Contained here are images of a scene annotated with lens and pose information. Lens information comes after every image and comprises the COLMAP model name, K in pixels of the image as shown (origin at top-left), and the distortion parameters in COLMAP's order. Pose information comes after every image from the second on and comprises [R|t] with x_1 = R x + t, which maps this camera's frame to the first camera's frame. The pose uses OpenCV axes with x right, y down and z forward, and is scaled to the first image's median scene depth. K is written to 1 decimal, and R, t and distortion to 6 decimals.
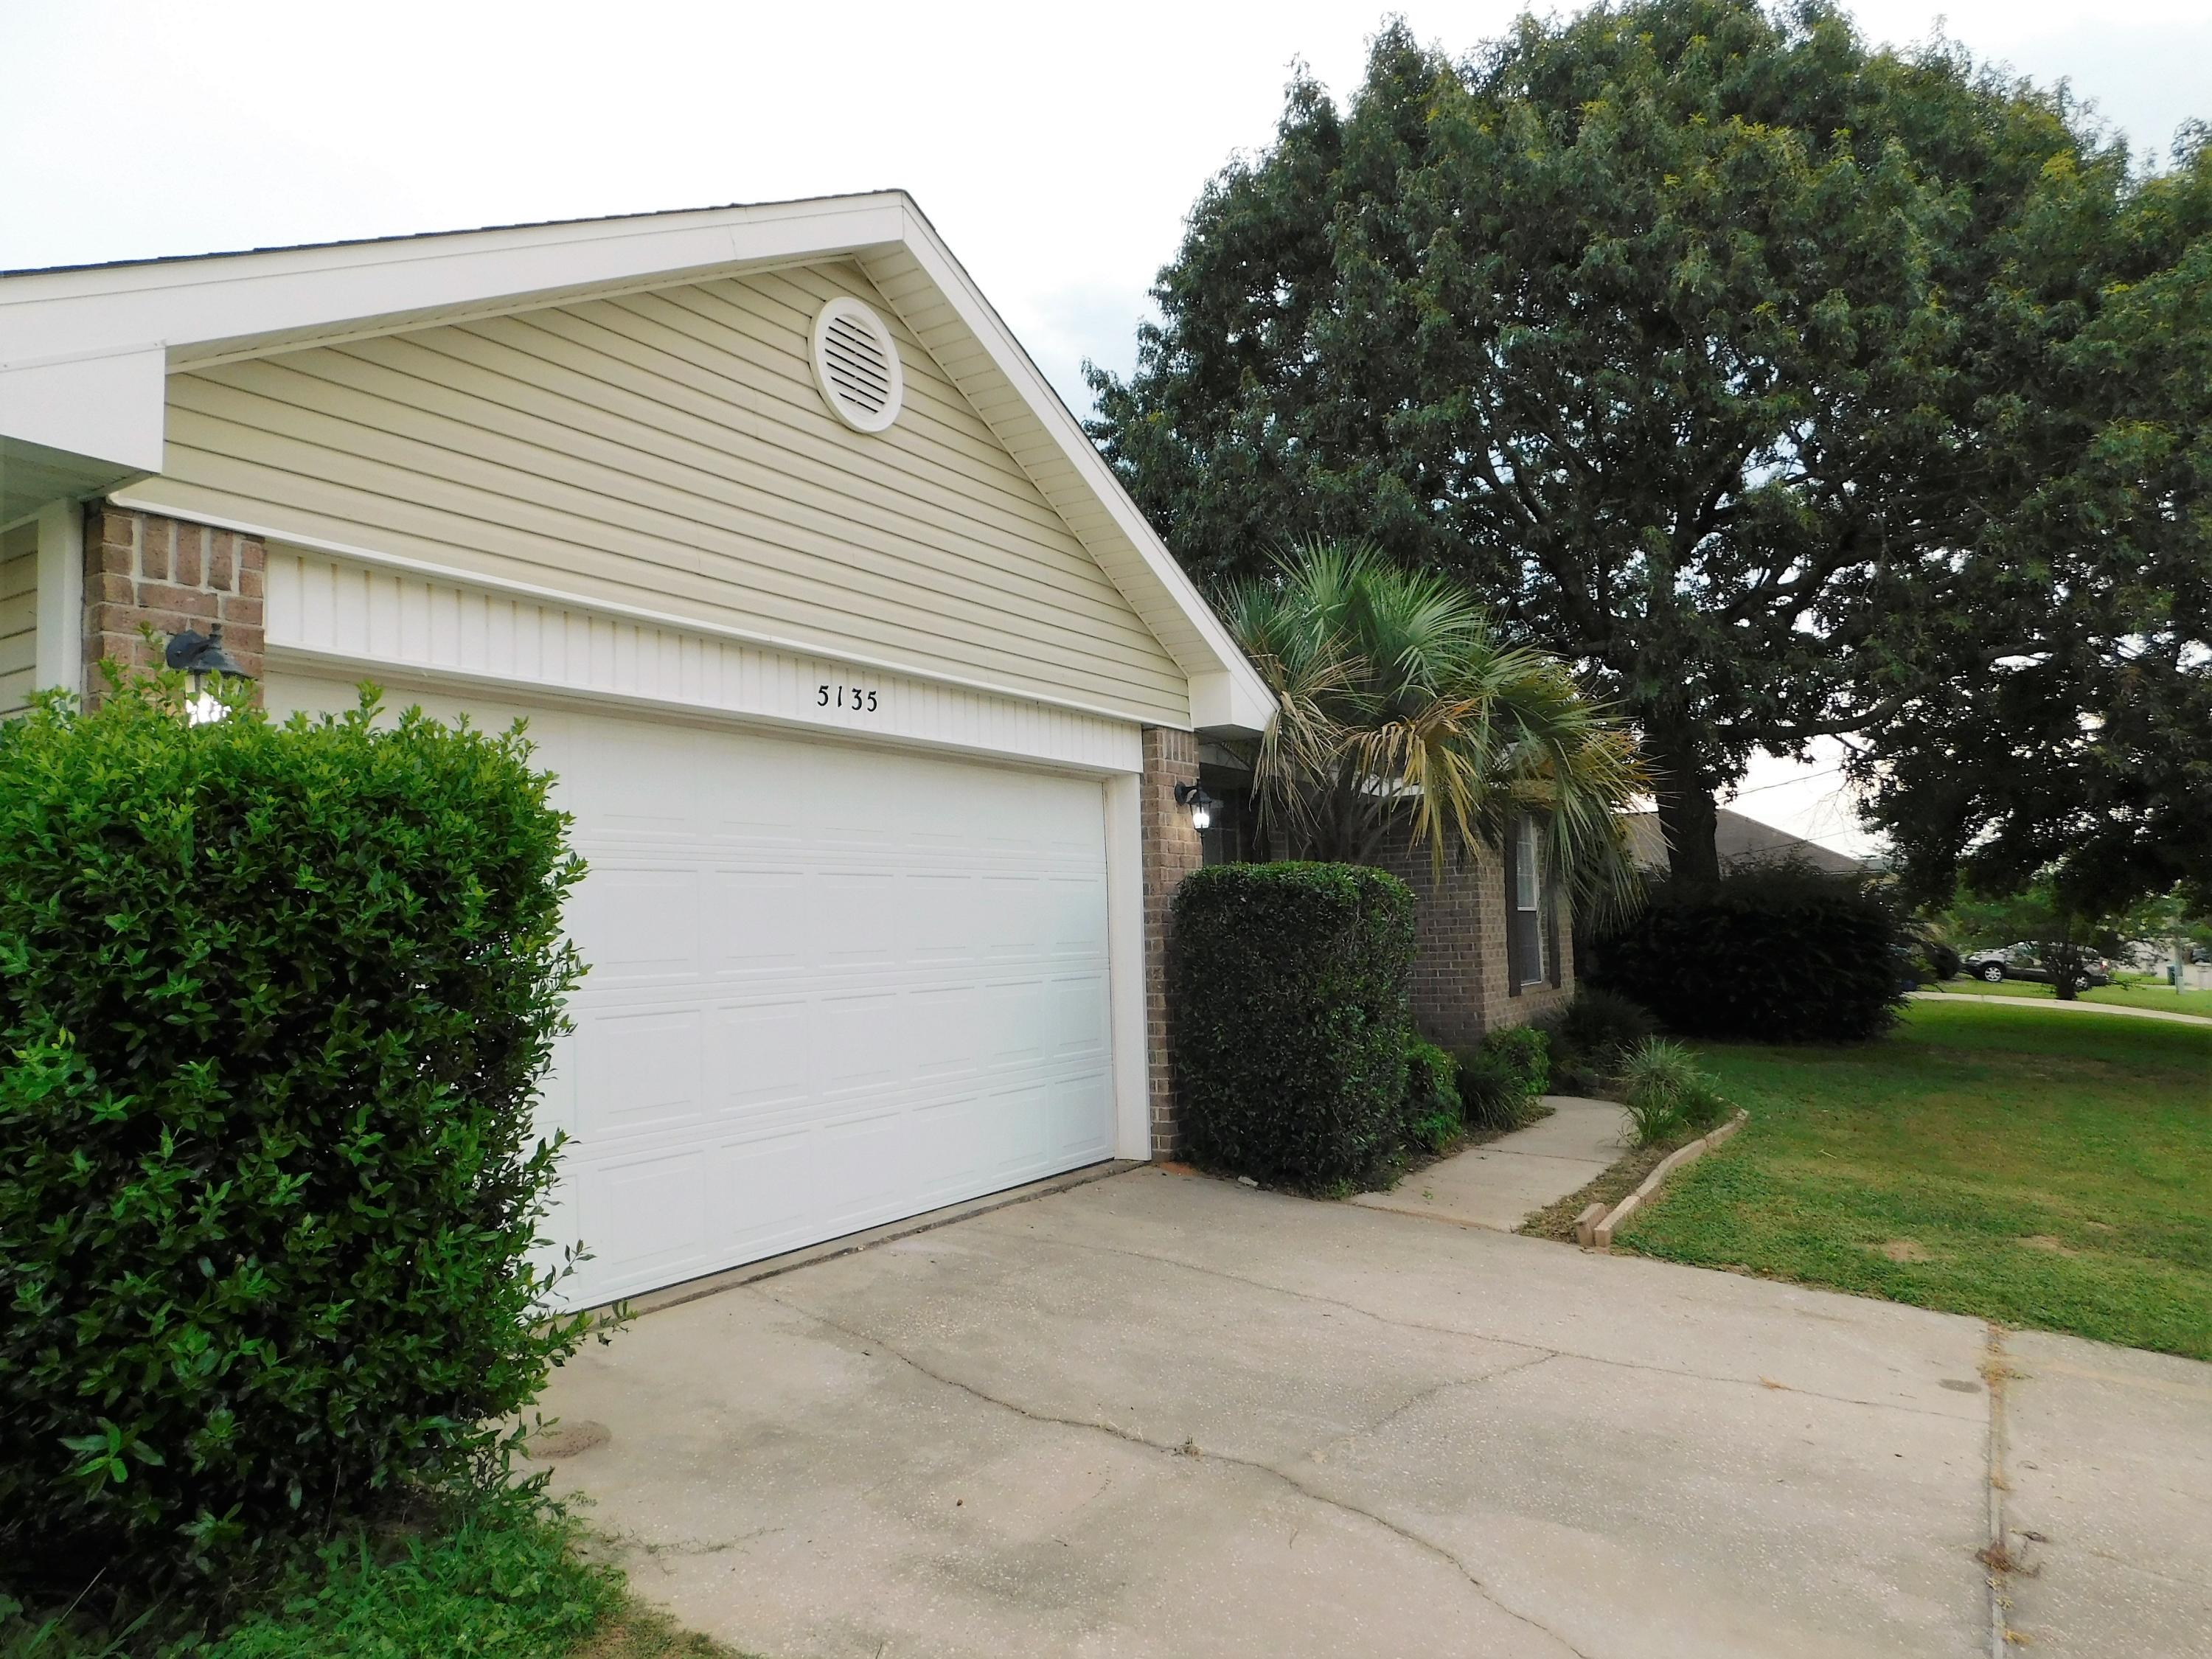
lens RADIAL K [[1459.9, 0, 1113.5], [0, 1459.9, 832.7], [0, 0, 1]] dist [-0.041885, 0.025349]
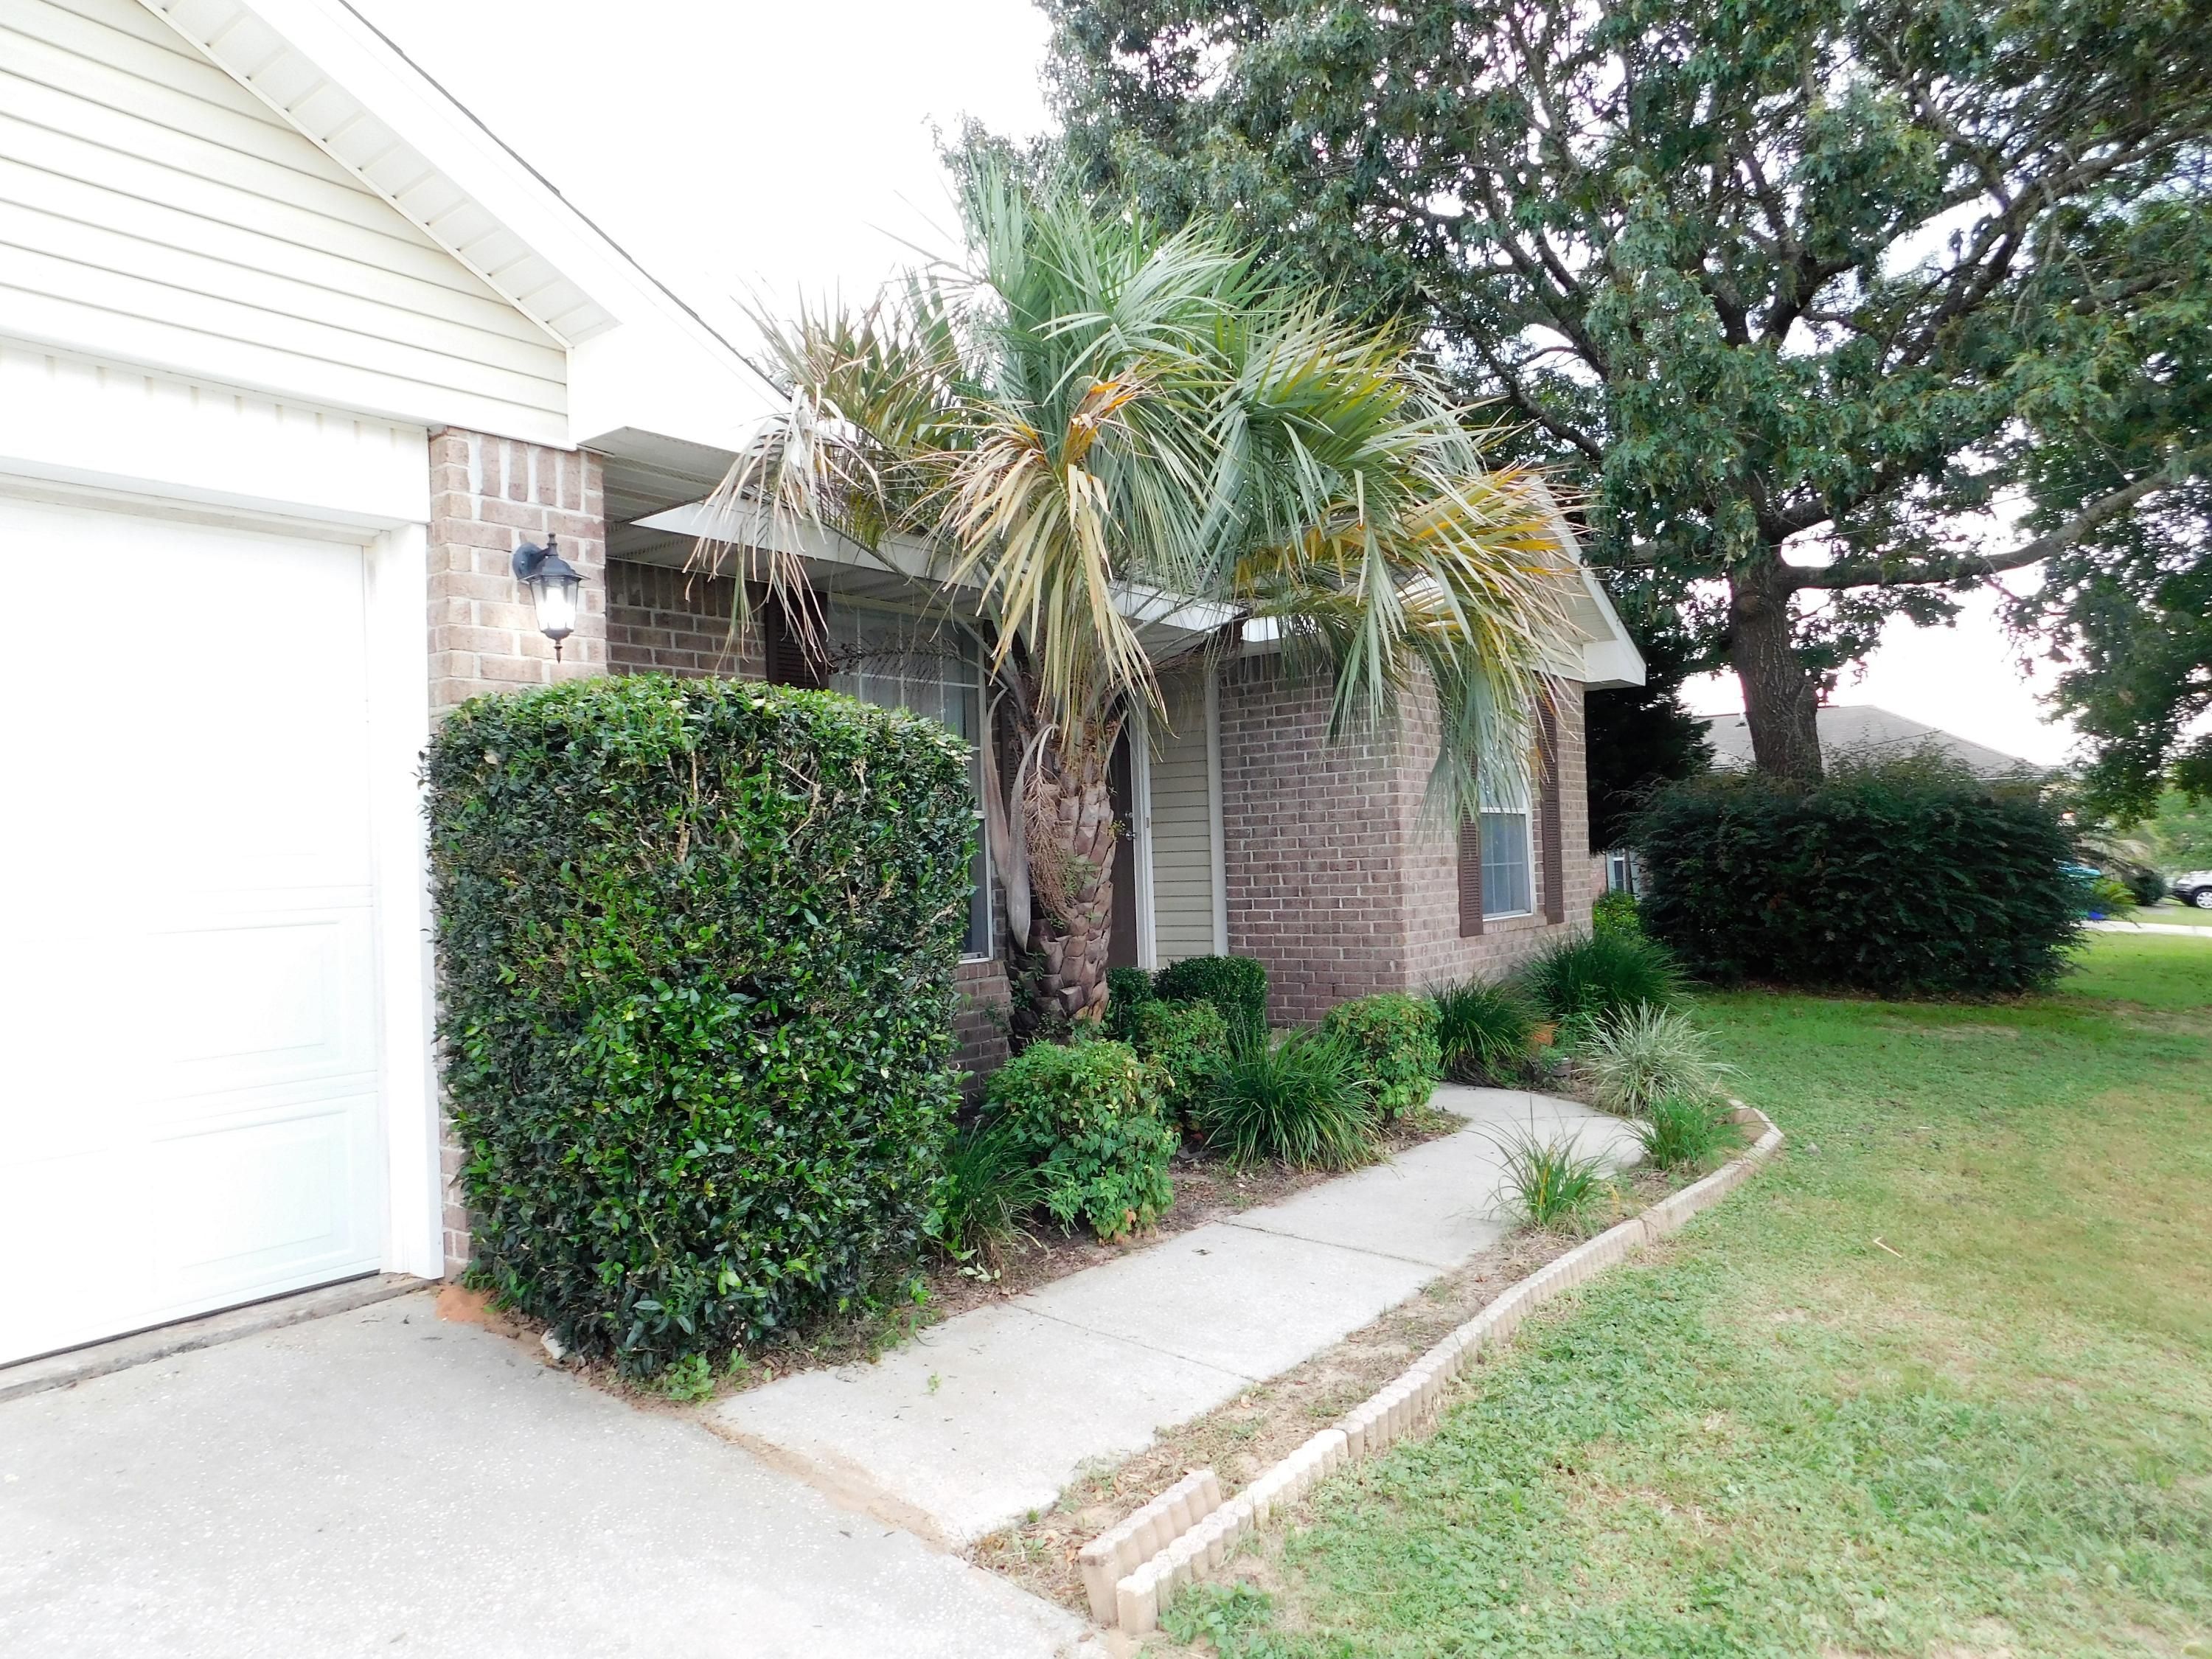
lens RADIAL K [[1459.9, 0, 1108.0], [0, 1459.9, 837.2], [0, 0, 1]] dist [-0.041885, 0.025349]
pose [[0.994461, -0.004331, -0.105019, 0.271091], [0.010292, 0.998361, 0.056289, 0.038168], [0.104603, -0.057058, 0.992876, 0.459292]]
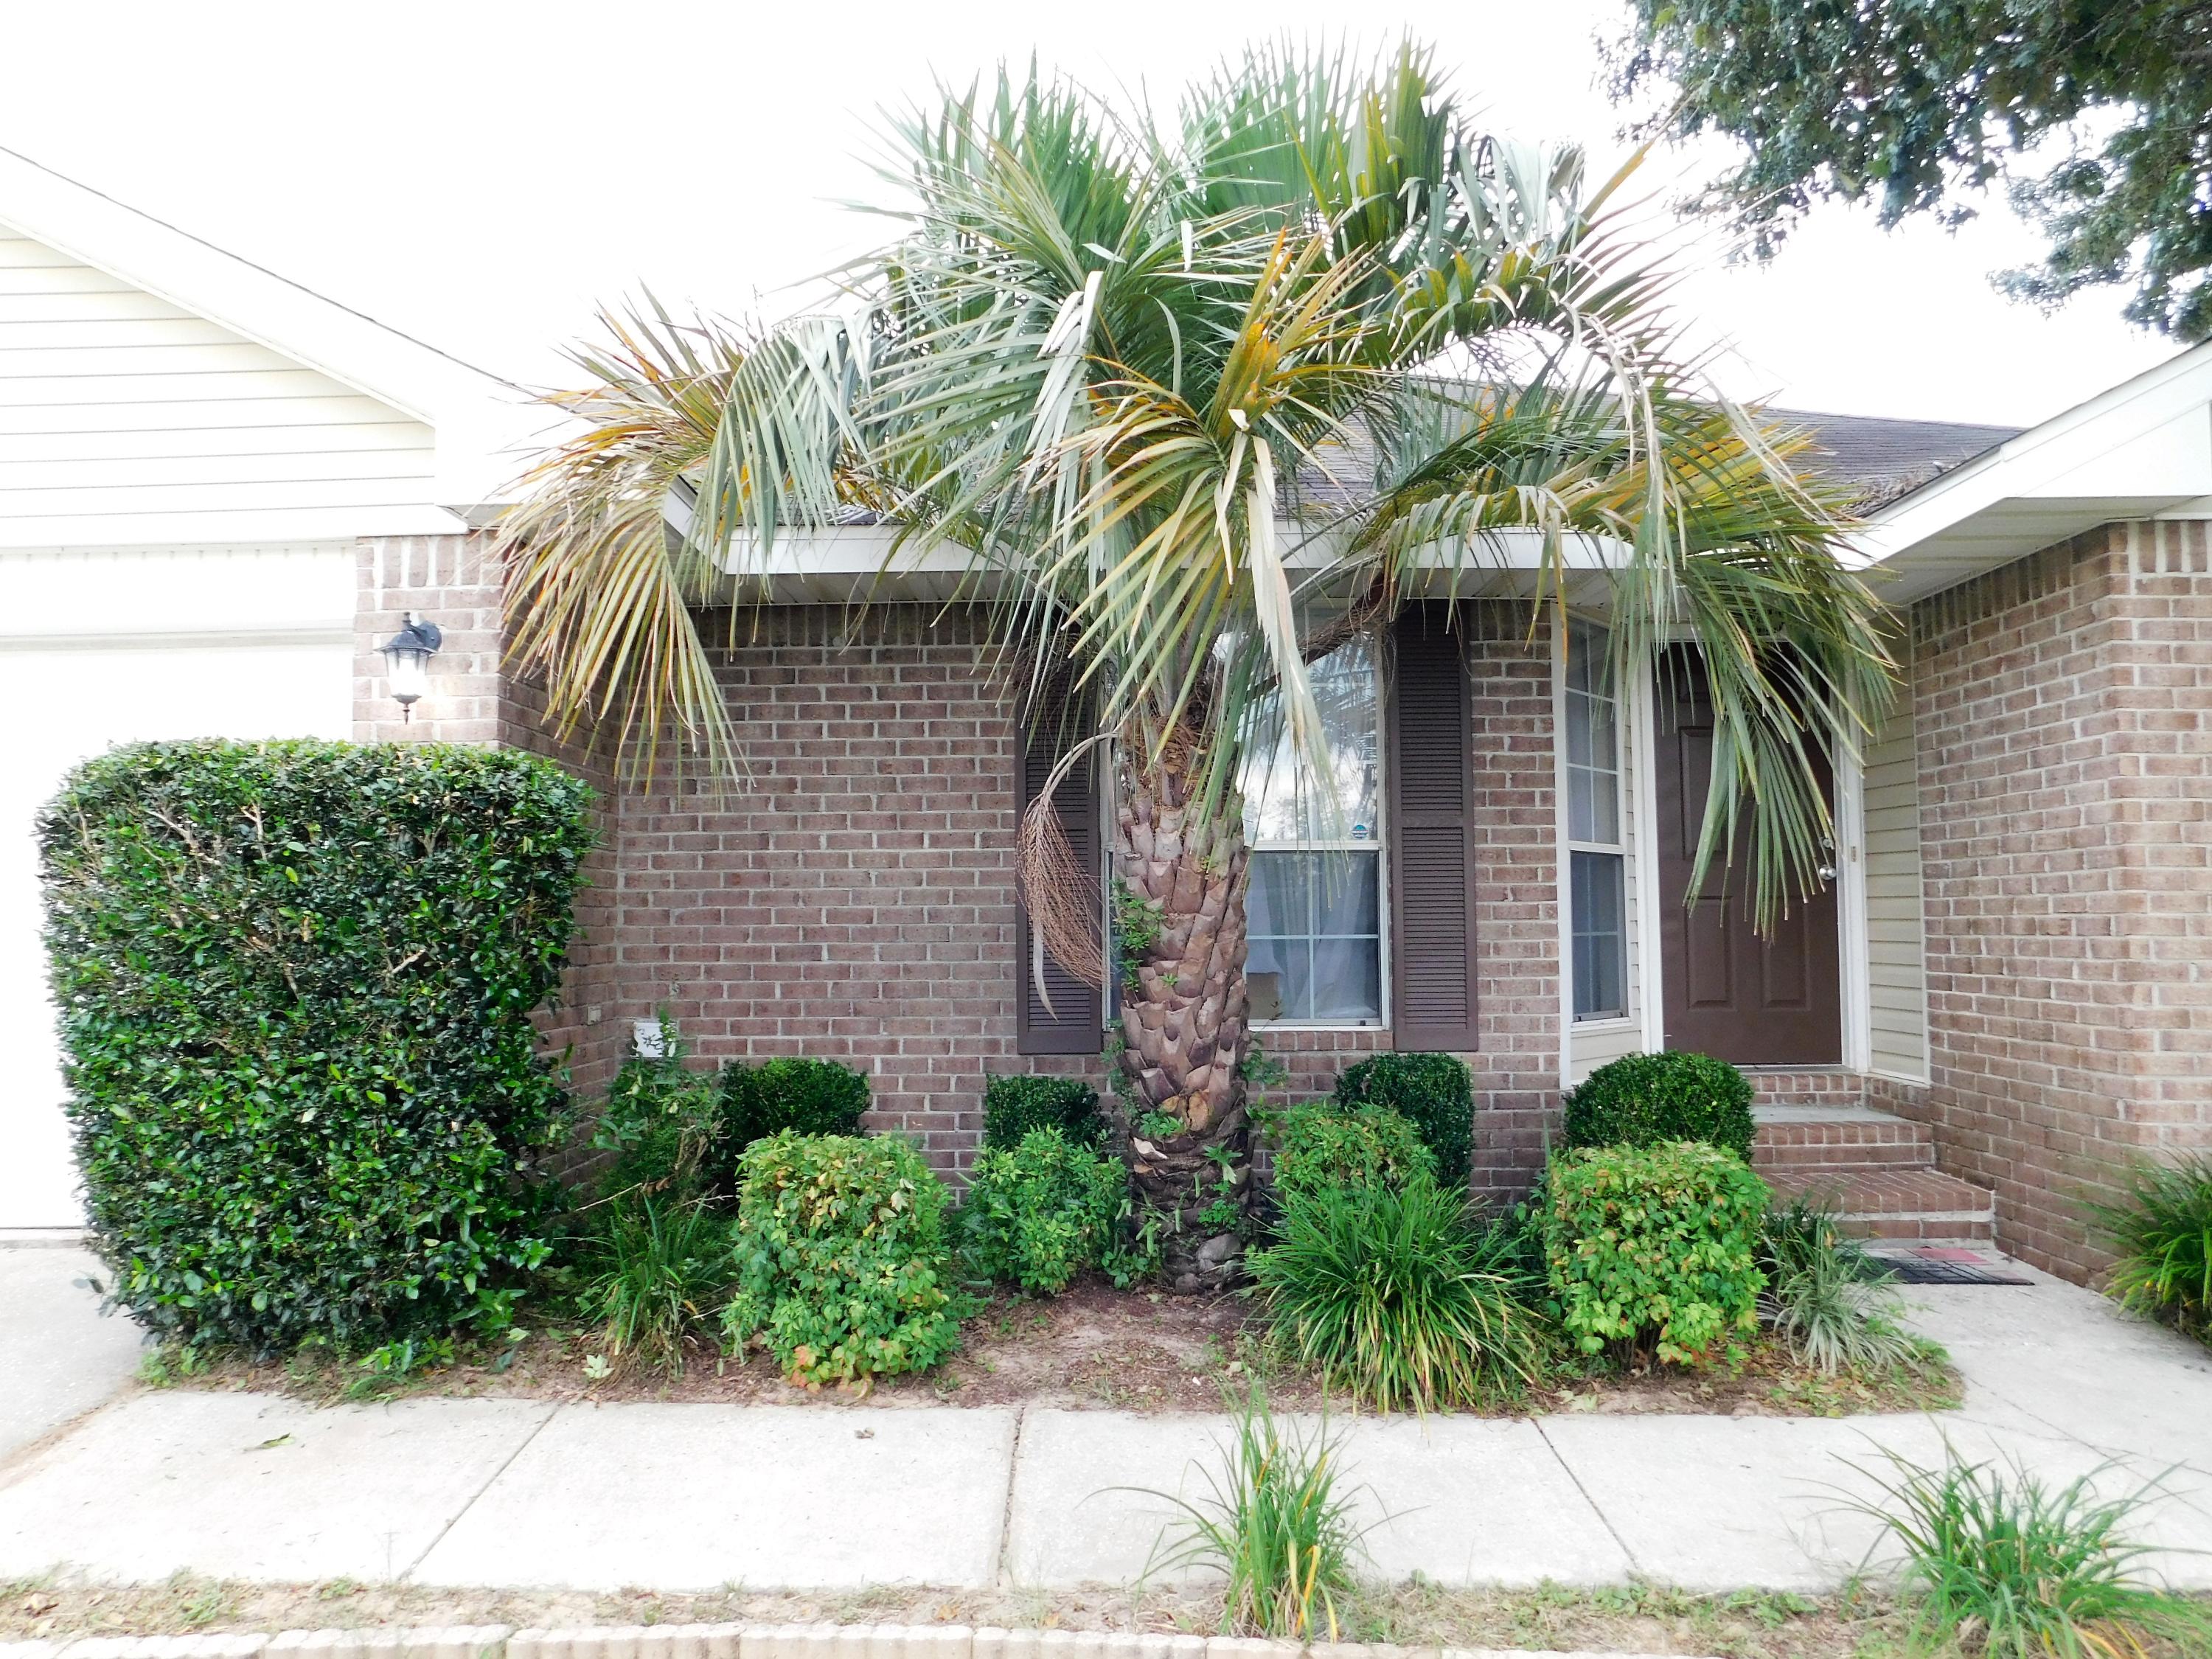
lens RADIAL K [[1459.9, 0, 1104.4], [0, 1459.9, 840.5], [0, 0, 1]] dist [-0.041885, 0.025349]
pose [[0.508253, -0.015406, -0.861070, 0.625378], [0.049146, 0.998729, 0.011140, 0.055949], [0.859804, -0.047981, 0.508365, 0.842684]]
